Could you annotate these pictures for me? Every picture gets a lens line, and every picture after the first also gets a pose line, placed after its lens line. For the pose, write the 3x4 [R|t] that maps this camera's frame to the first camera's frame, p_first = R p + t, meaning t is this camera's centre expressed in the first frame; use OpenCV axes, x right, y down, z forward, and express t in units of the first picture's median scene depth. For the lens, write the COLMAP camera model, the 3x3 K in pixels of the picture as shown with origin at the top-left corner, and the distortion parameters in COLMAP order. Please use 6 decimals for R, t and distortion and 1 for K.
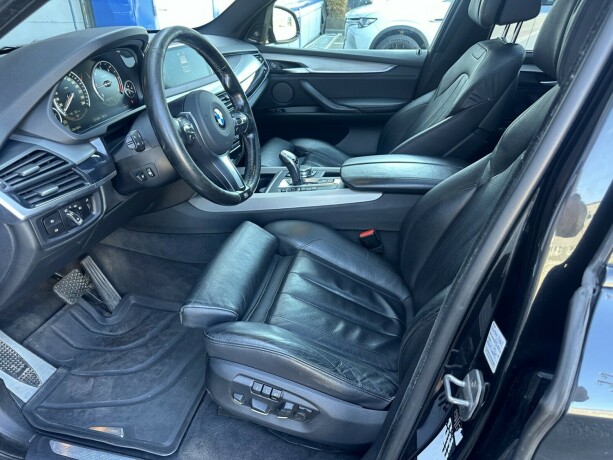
lens RADIAL K [[428.0, 0, 306.5], [0, 428.0, 230.0], [0, 0, 1]] dist [0.071822, -0.146623]
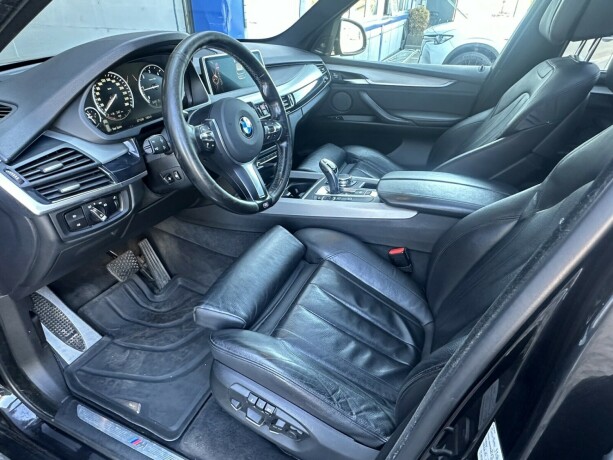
lens RADIAL K [[367.3, 0, 306.5], [0, 367.3, 230.0], [0, 0, 1]] dist [-0.015789, 0.001148]
pose [[0.978037, 0.112955, -0.175172, 0.089246], [-0.106750, 0.993290, 0.044481, -0.060722], [0.179021, -0.024804, 0.983533, 0.152242]]
